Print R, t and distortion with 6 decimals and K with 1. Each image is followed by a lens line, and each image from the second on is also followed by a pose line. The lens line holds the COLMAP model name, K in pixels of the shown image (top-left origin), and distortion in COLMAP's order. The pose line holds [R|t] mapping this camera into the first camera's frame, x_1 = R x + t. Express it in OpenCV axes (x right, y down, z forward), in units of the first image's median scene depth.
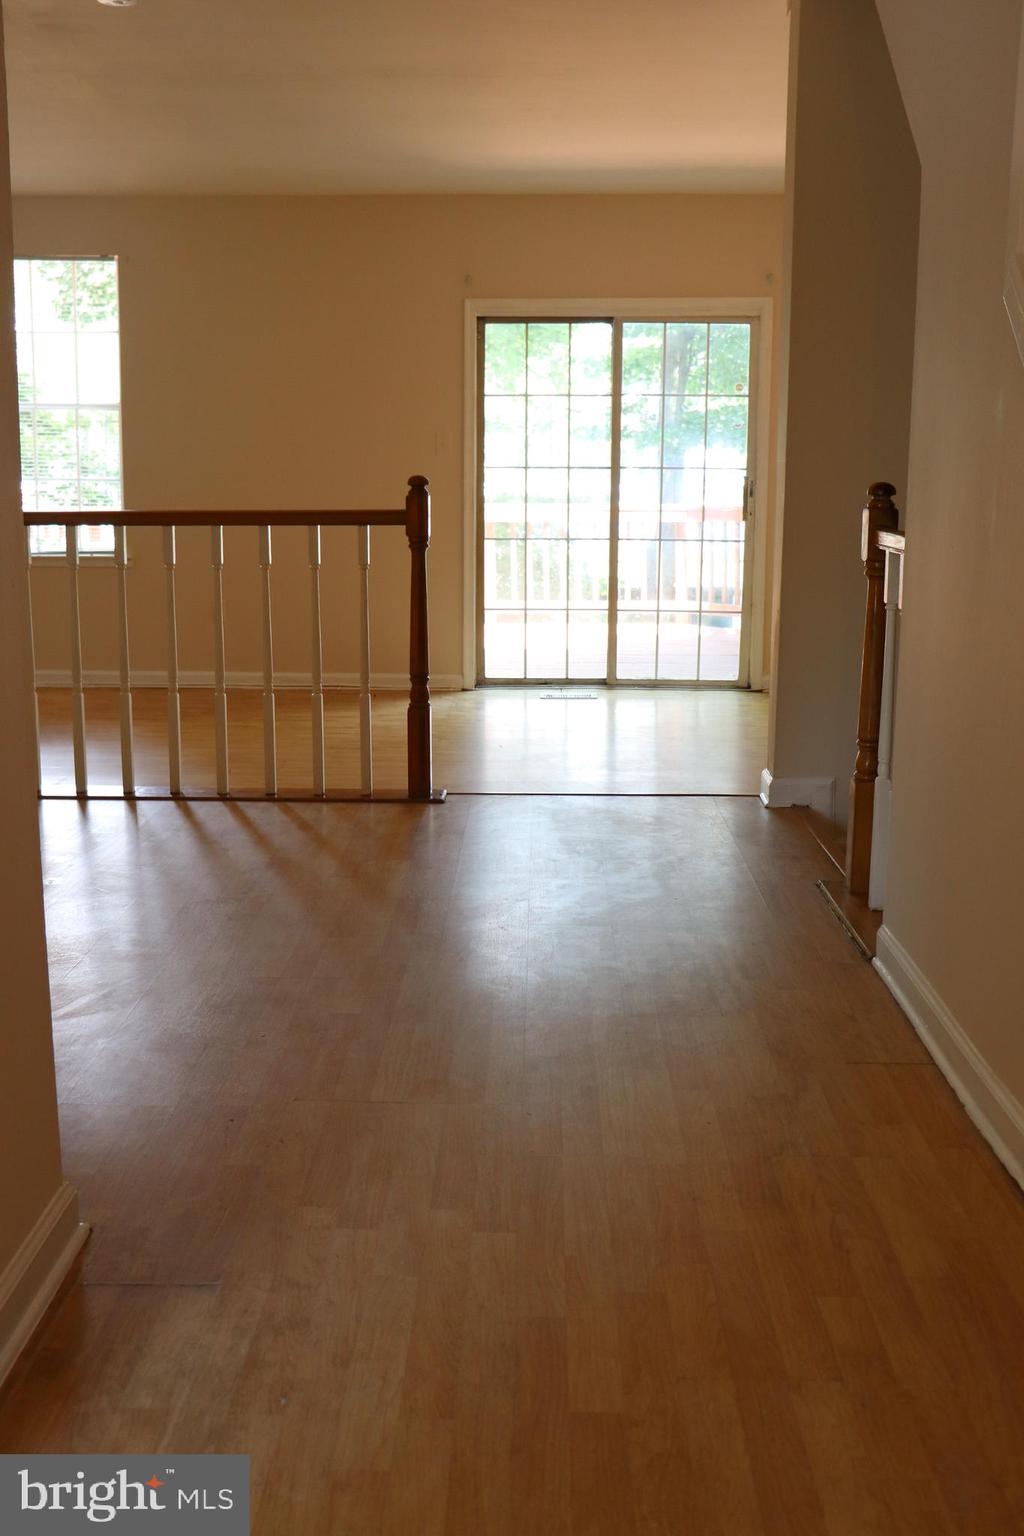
lens RADIAL K [[1540.9, 0, 512.0], [0, 1540.9, 768.0], [0, 0, 1]] dist [-0.115448, 0.247446]
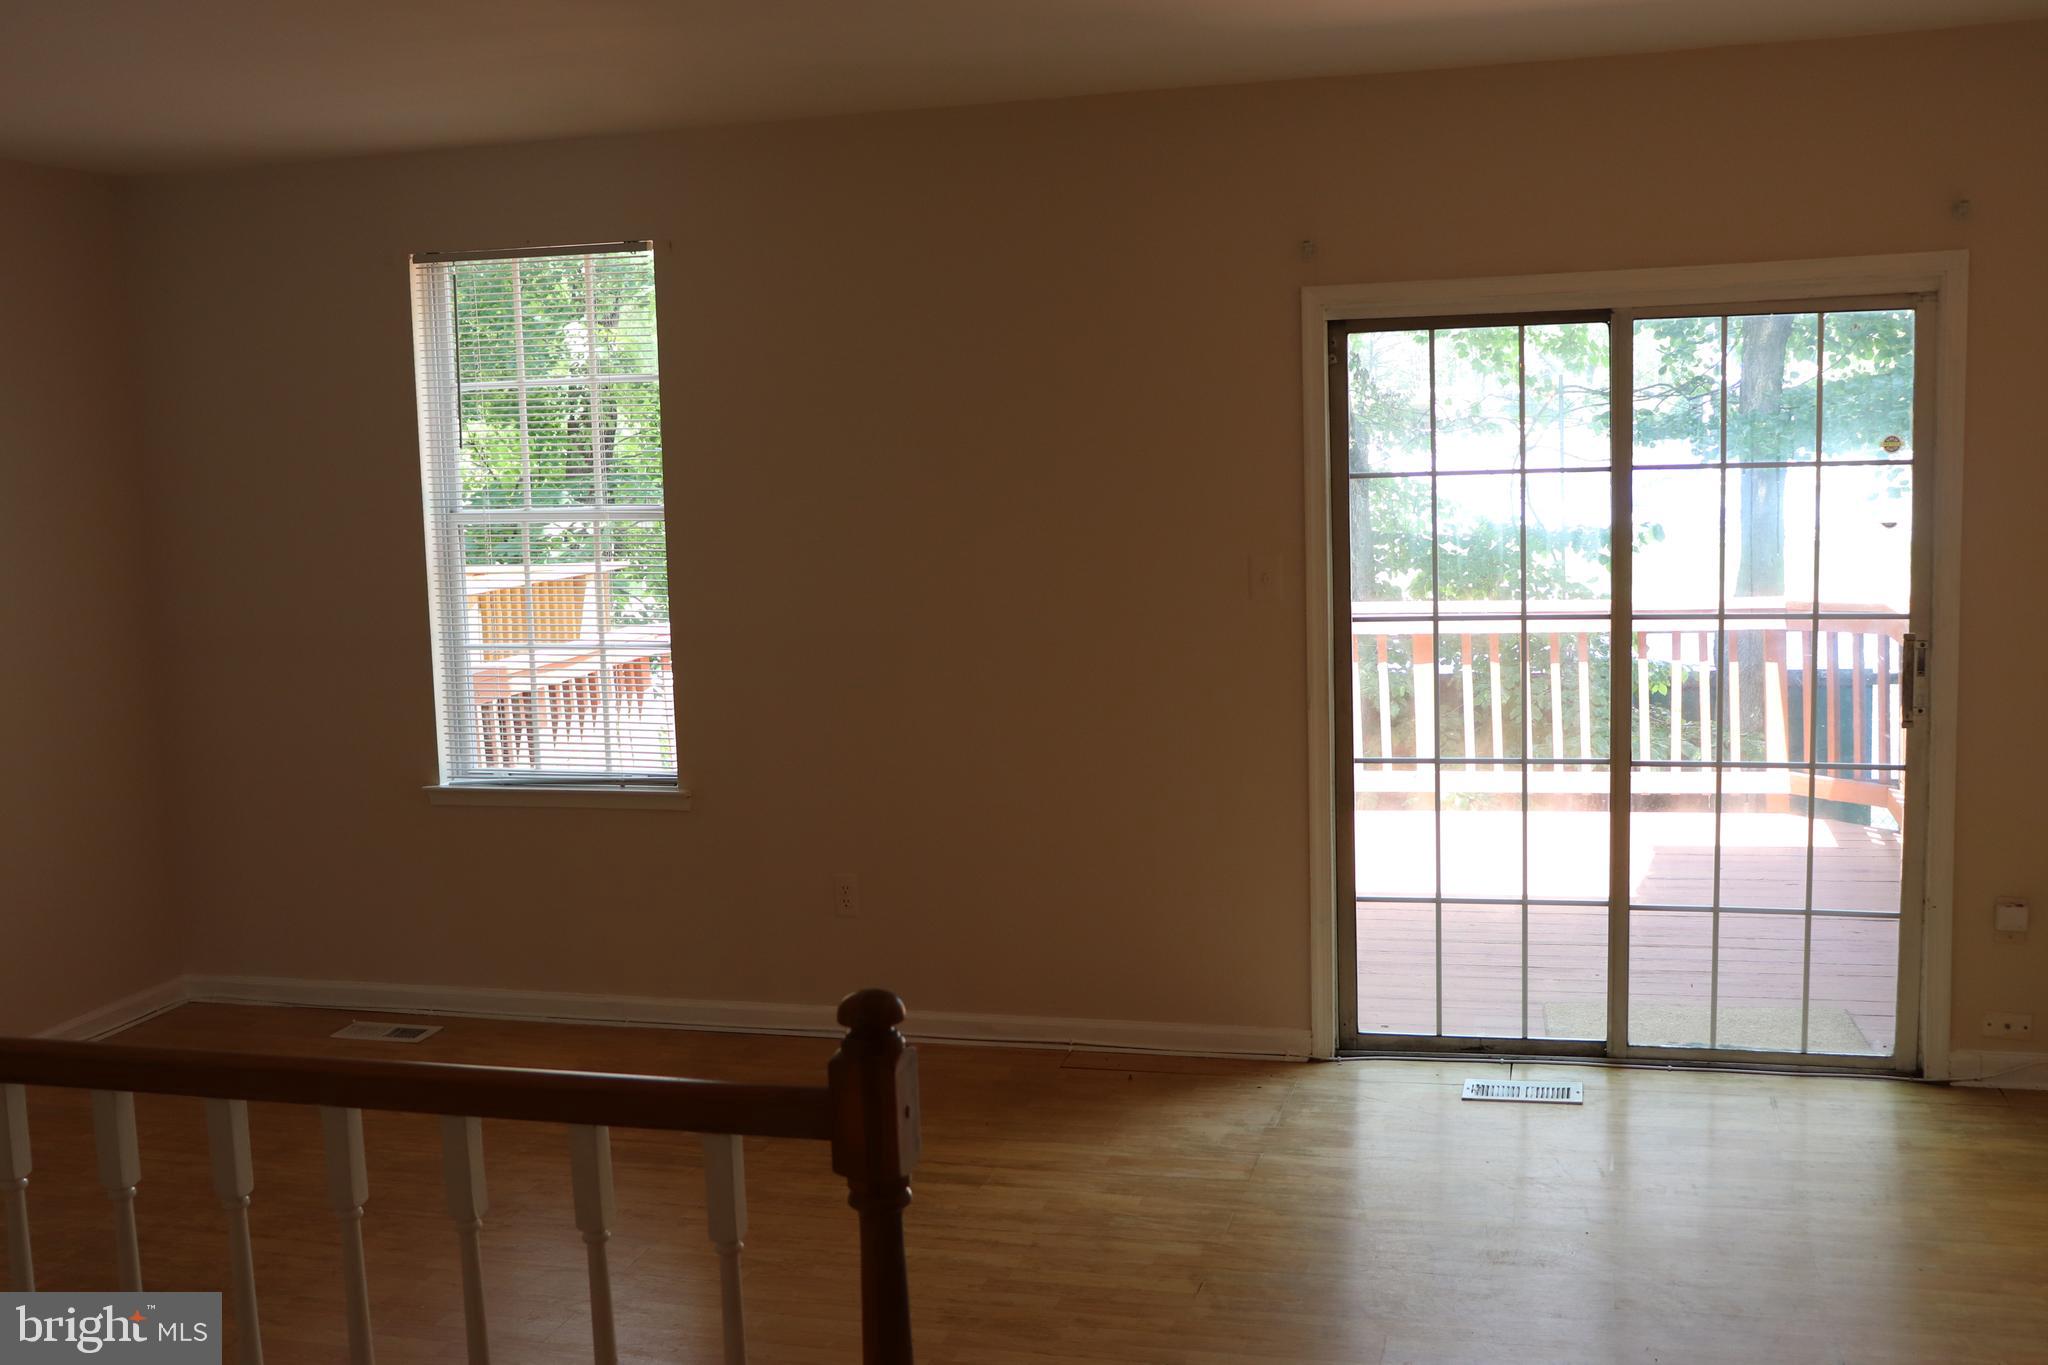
lens RADIAL K [[2054.5, 0, 1051.1], [0, 2054.5, 709.6], [0, 0, 1]] dist [-0.115448, 0.247446]
pose [[0.971324, -0.005090, -0.237706, 0.045423], [-0.007820, 0.998546, -0.053335, -0.131039], [0.237632, 0.053665, 0.969872, 0.336995]]
